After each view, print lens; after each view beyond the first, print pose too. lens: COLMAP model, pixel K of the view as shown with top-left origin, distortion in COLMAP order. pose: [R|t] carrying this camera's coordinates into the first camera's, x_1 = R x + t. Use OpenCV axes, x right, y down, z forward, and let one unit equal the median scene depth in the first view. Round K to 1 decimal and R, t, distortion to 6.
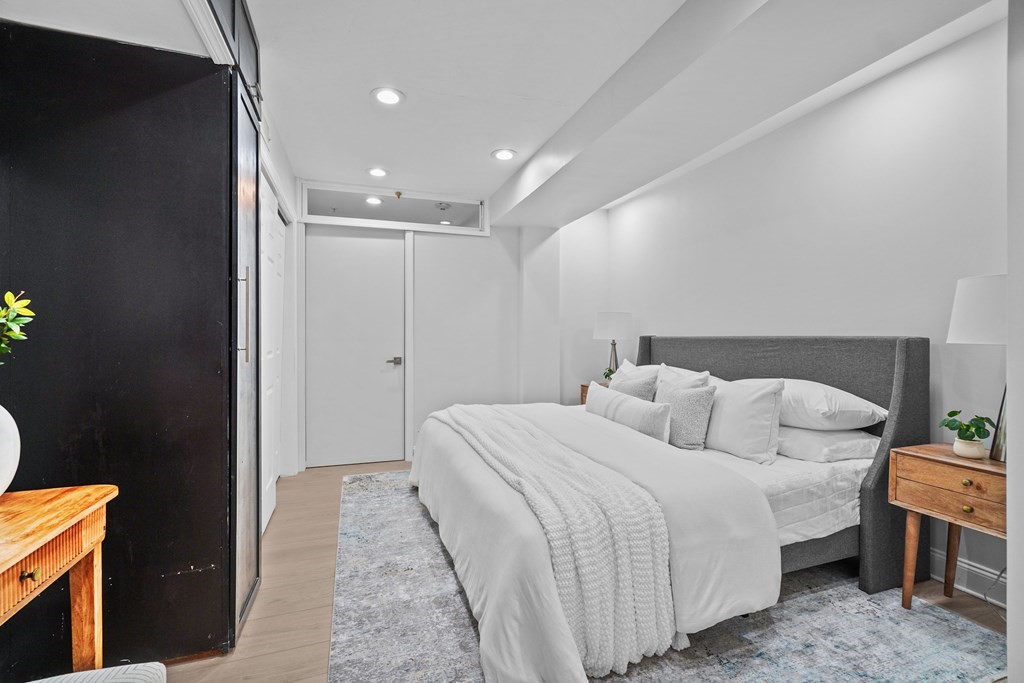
lens RADIAL K [[444.7, 0, 509.7], [0, 444.7, 339.3], [0, 0, 1]] dist [-0.009960, 0.004822]
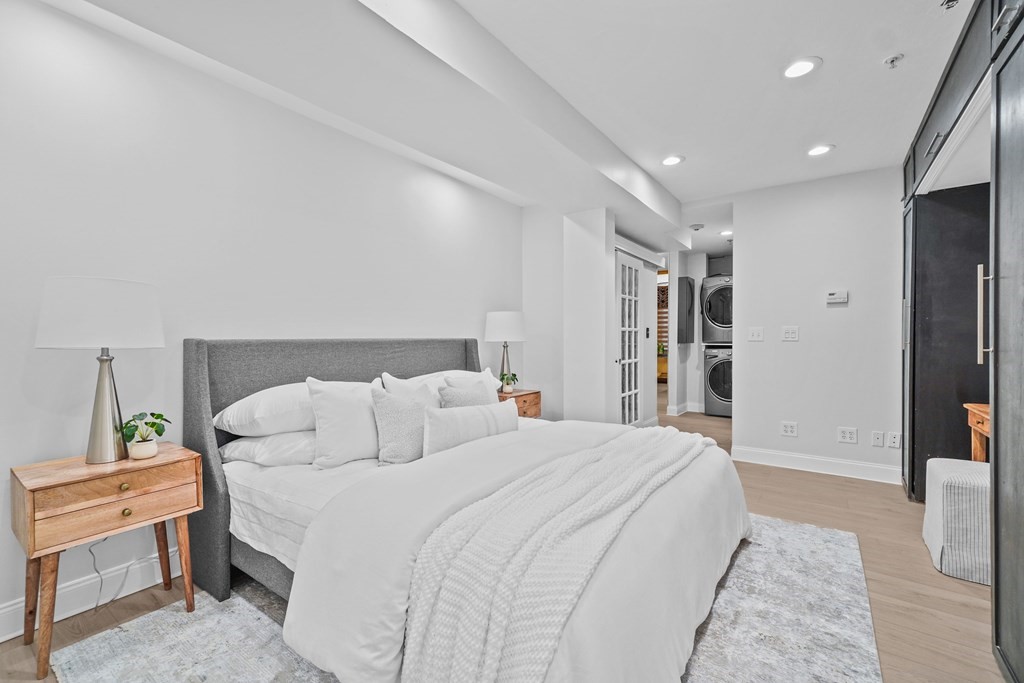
lens RADIAL K [[444.7, 0, 504.8], [0, 444.7, 340.3], [0, 0, 1]] dist [-0.009960, 0.004822]
pose [[-0.571850, -0.001115, 0.820357, -0.591417], [0.010989, 0.999899, 0.009019, -0.011724], [-0.820284, 0.014173, -0.571780, 1.777756]]
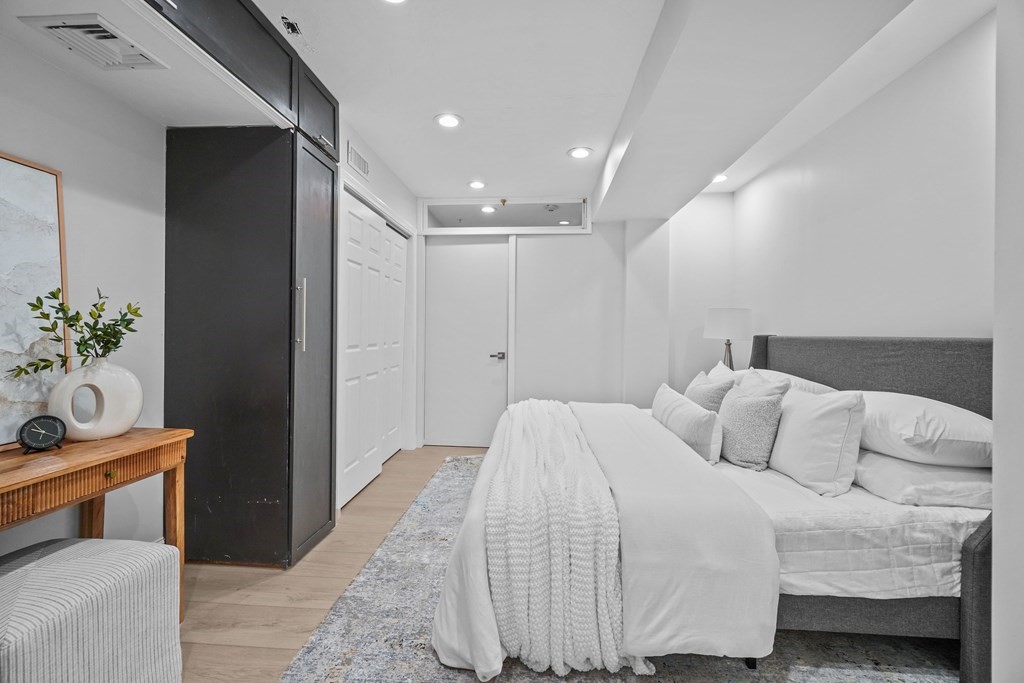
lens RADIAL K [[444.7, 0, 507.1], [0, 444.7, 337.4], [0, 0, 1]] dist [-0.009960, 0.004822]
pose [[0.915203, 0.013085, -0.402780, 0.356910], [-0.012771, 0.999912, 0.003465, -0.001163], [0.402790, 0.001973, 0.915290, 0.030539]]
